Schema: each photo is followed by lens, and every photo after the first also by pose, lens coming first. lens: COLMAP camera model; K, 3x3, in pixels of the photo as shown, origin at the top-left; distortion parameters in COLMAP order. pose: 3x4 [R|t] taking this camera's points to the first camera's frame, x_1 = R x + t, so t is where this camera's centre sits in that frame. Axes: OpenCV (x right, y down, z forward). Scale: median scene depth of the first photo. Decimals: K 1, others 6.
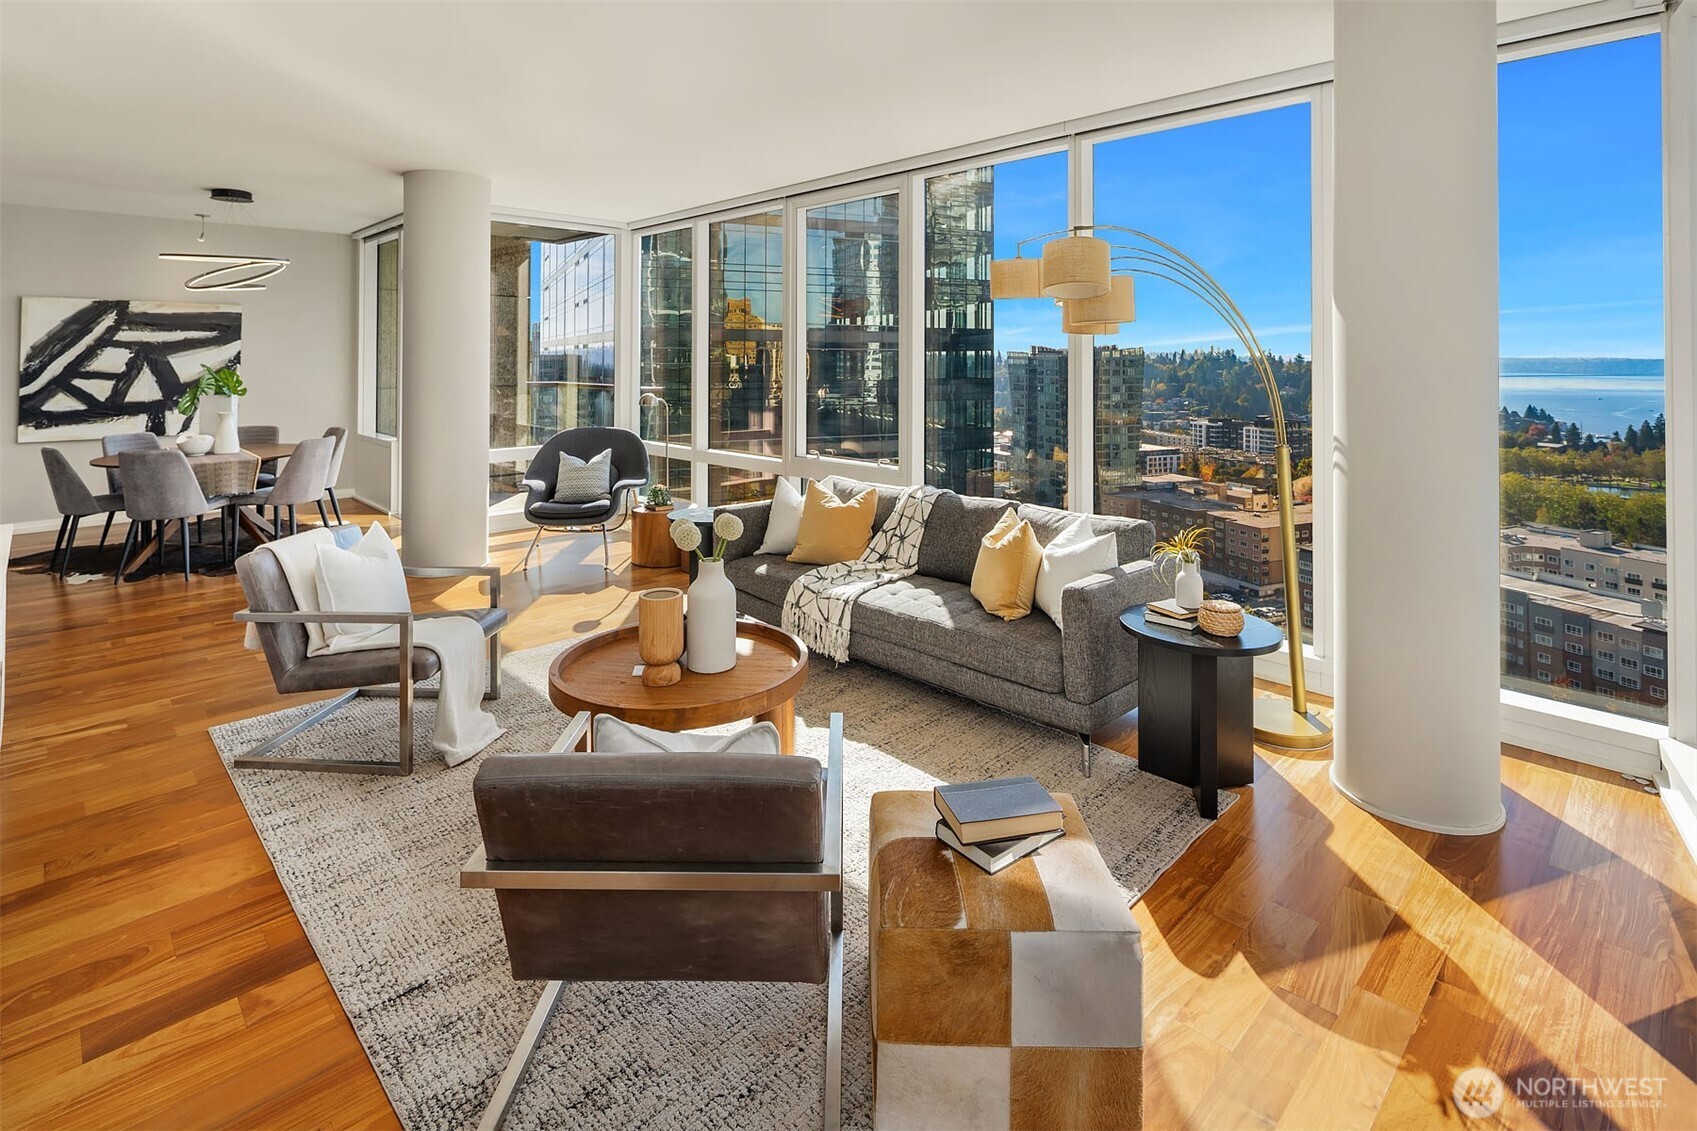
lens RADIAL K [[836.0, 0, 835.0], [0, 836.0, 342.4], [0, 0, 1]] dist [-0.000572, -0.000924]
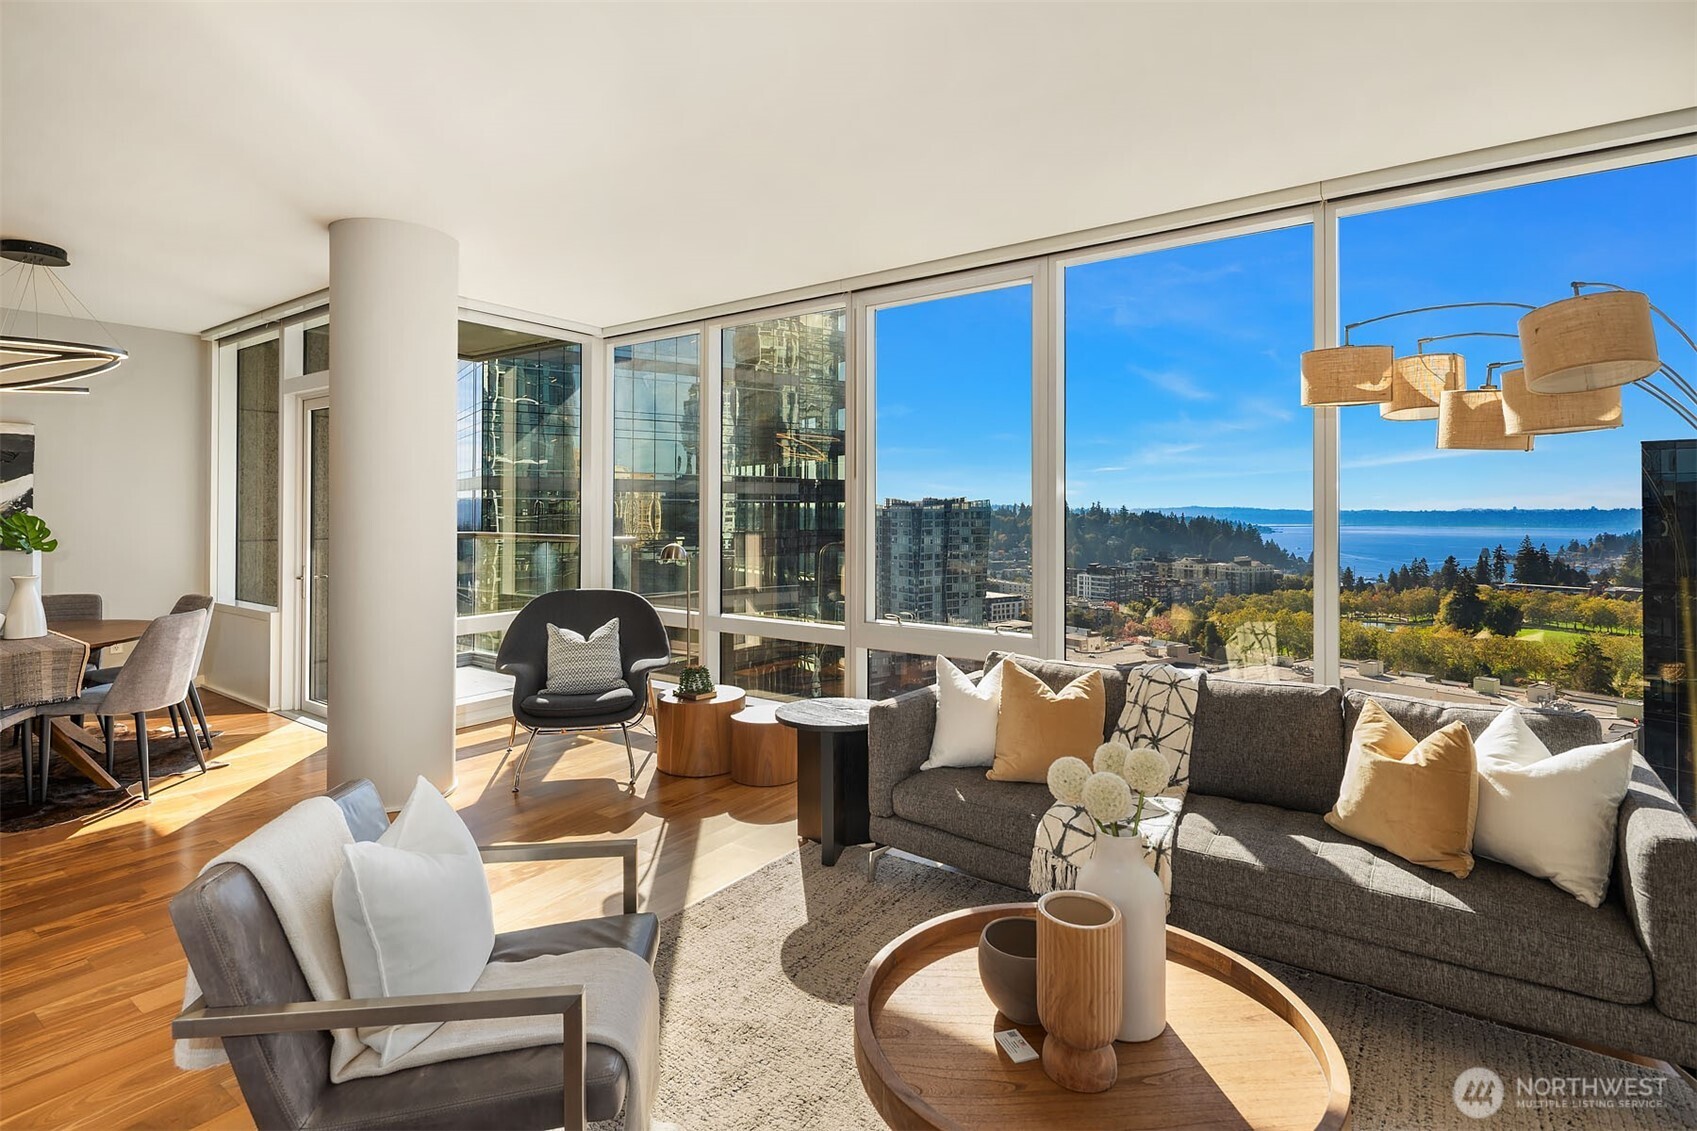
lens RADIAL K [[836.2, 0, 837.1], [0, 836.2, 502.9], [0, 0, 1]] dist [0.002031, -0.001759]
pose [[0.984510, 0.000673, 0.175326, -0.174243], [-0.002419, 0.999950, 0.009743, 0.013979], [-0.175311, -0.010016, 0.984462, 0.192971]]
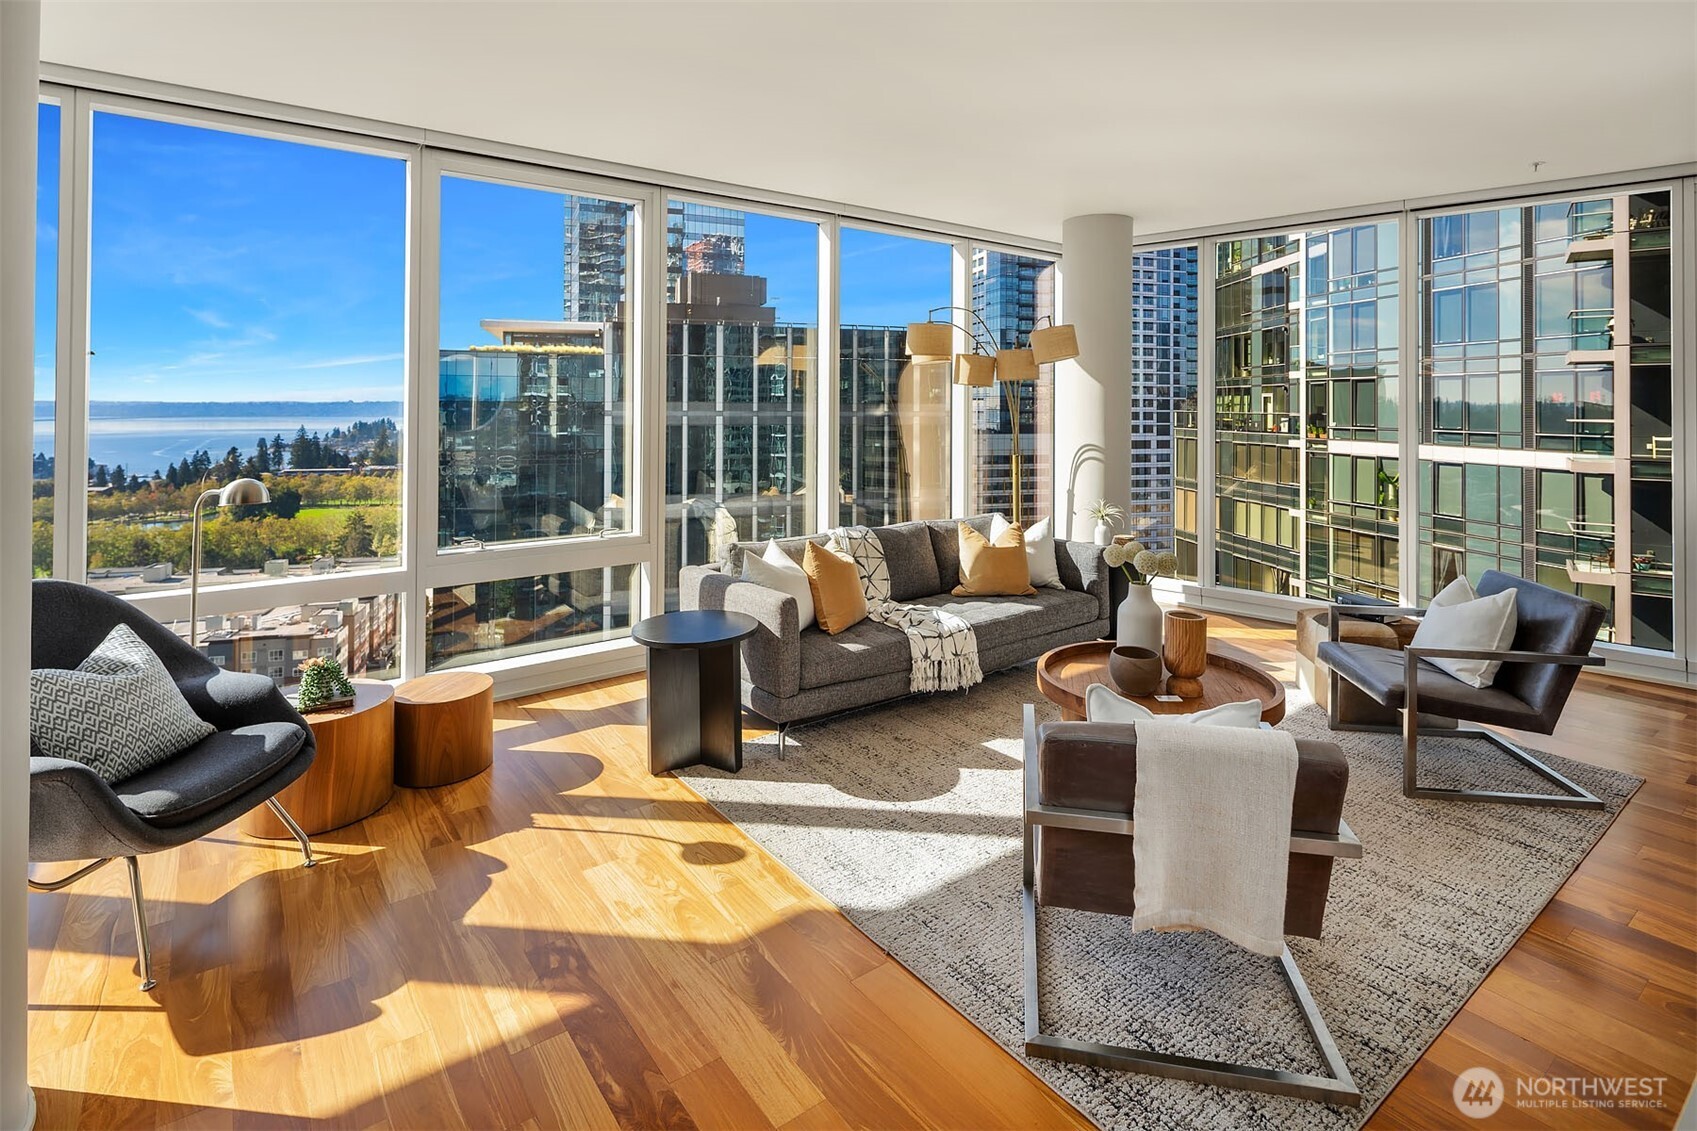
lens RADIAL K [[828.7, 0, 836.7], [0, 828.7, 397.3], [0, 0, 1]] dist [-0.002609, -0.000561]
pose [[0.129167, 0.007094, 0.991598, -0.527443], [-0.021156, 0.999767, -0.004397, 0.009042], [-0.991397, -0.020411, 0.129287, 0.509158]]
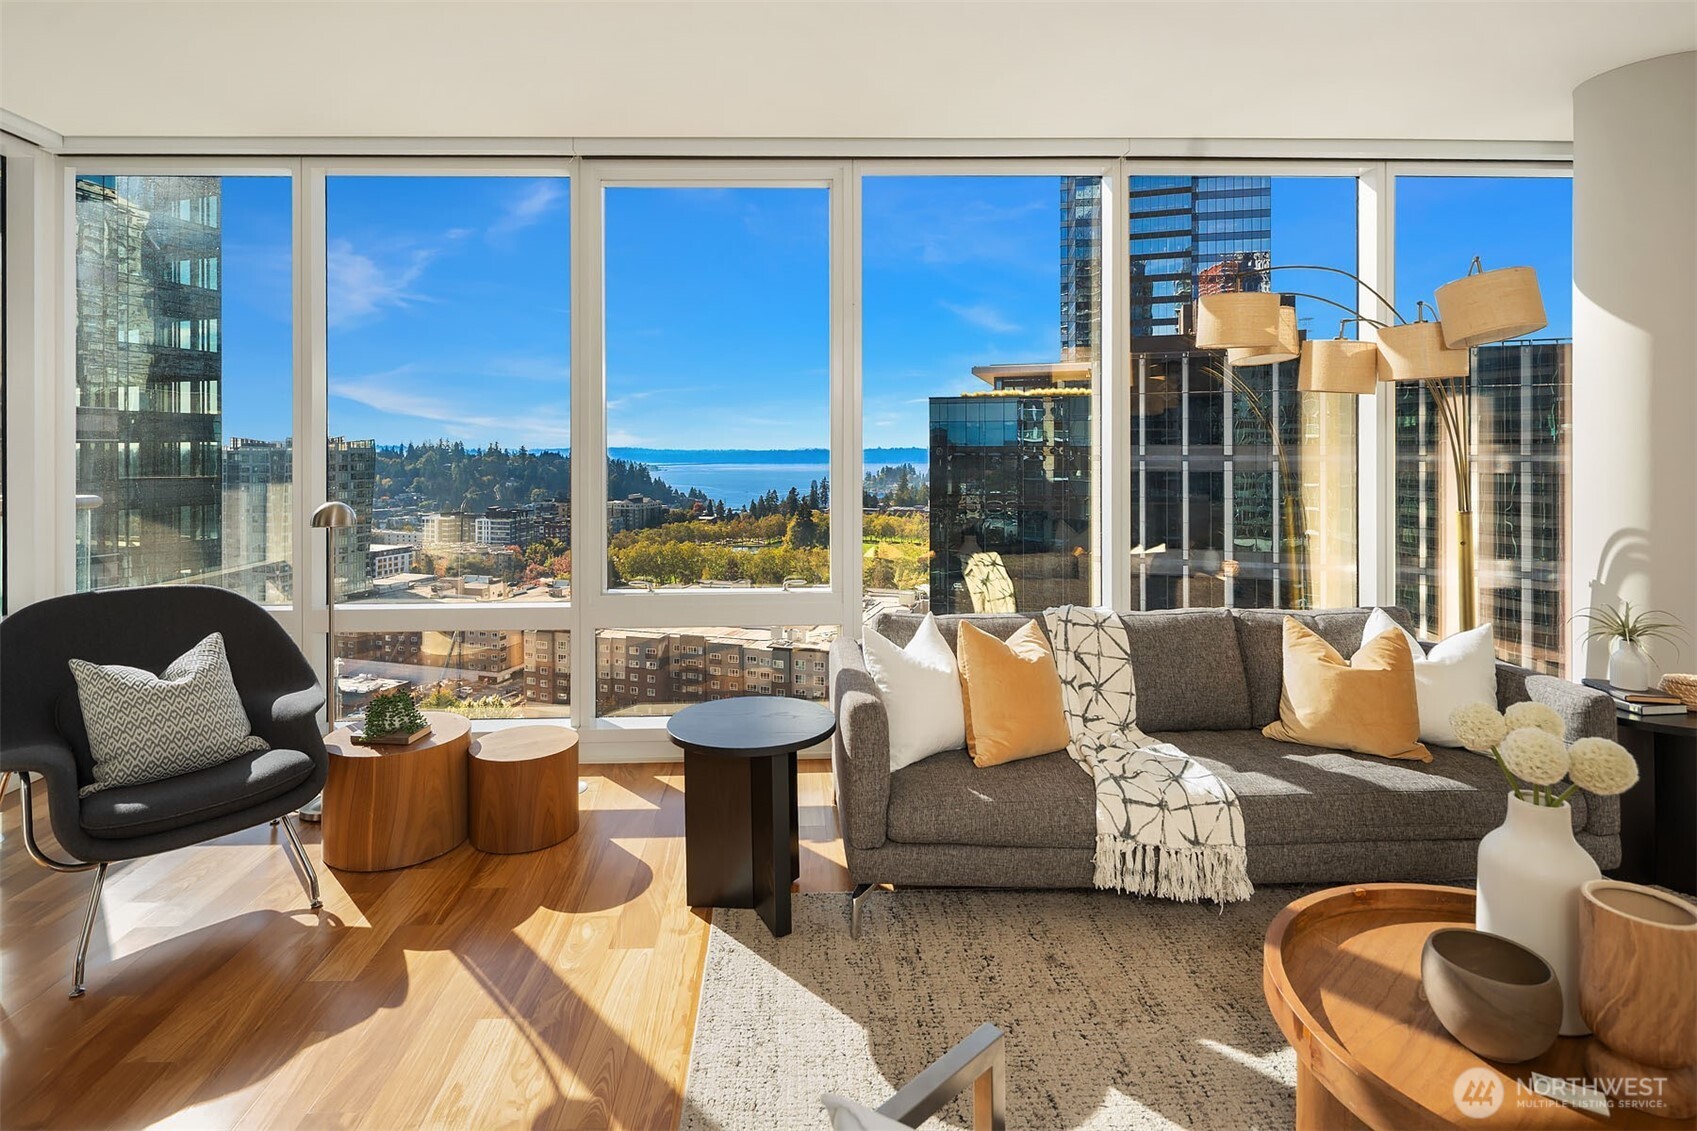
lens RADIAL K [[857.0, 0, 810.4], [0, 857.0, 452.0], [0, 0, 1]] dist [0.002910, -0.000332]
pose [[0.674431, -0.006454, 0.738310, -0.330031], [-0.008016, 0.999839, 0.016062, 0.018957], [-0.738295, -0.016751, 0.674270, 0.393290]]
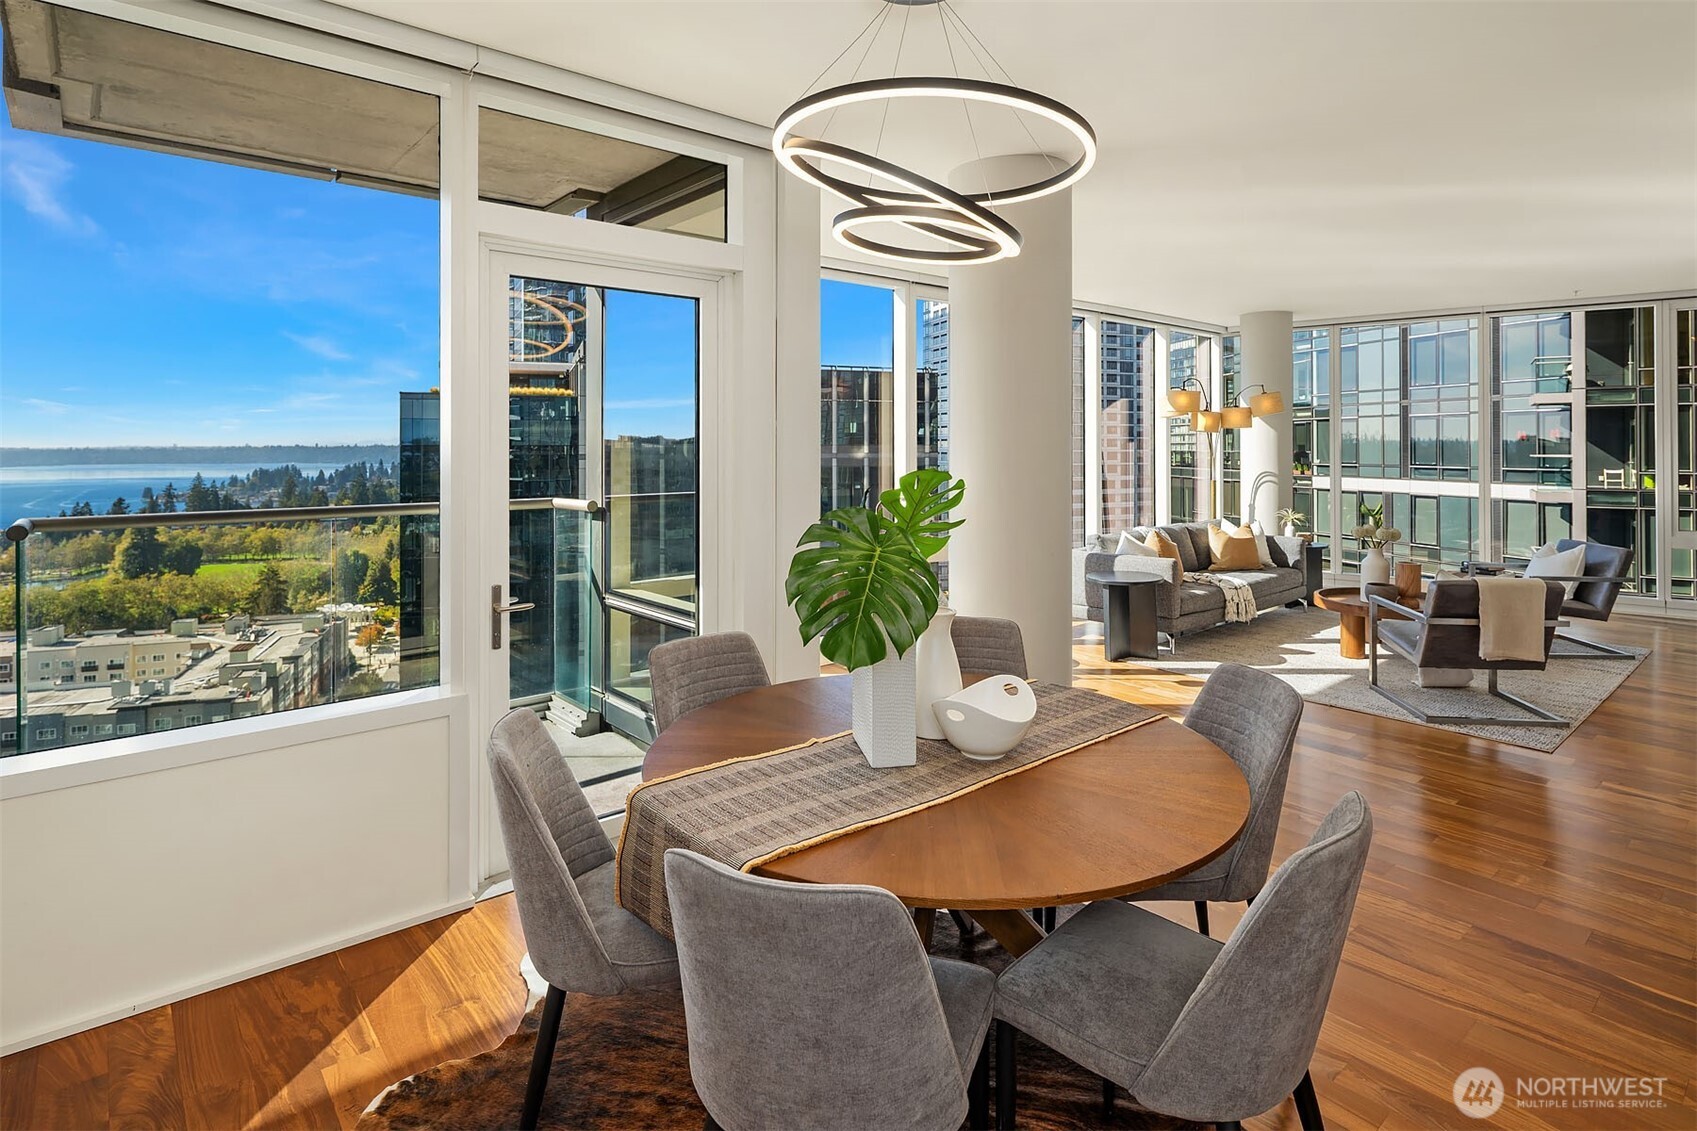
lens RADIAL K [[866.7, 0, 840.4], [0, 866.7, 441.1], [0, 0, 1]] dist [0.001963, -0.001797]
pose [[0.062806, 0.003410, 0.998020, -0.902584], [-0.014288, 0.999895, -0.002517, 0.013374], [-0.997923, -0.014102, 0.062849, 0.851992]]
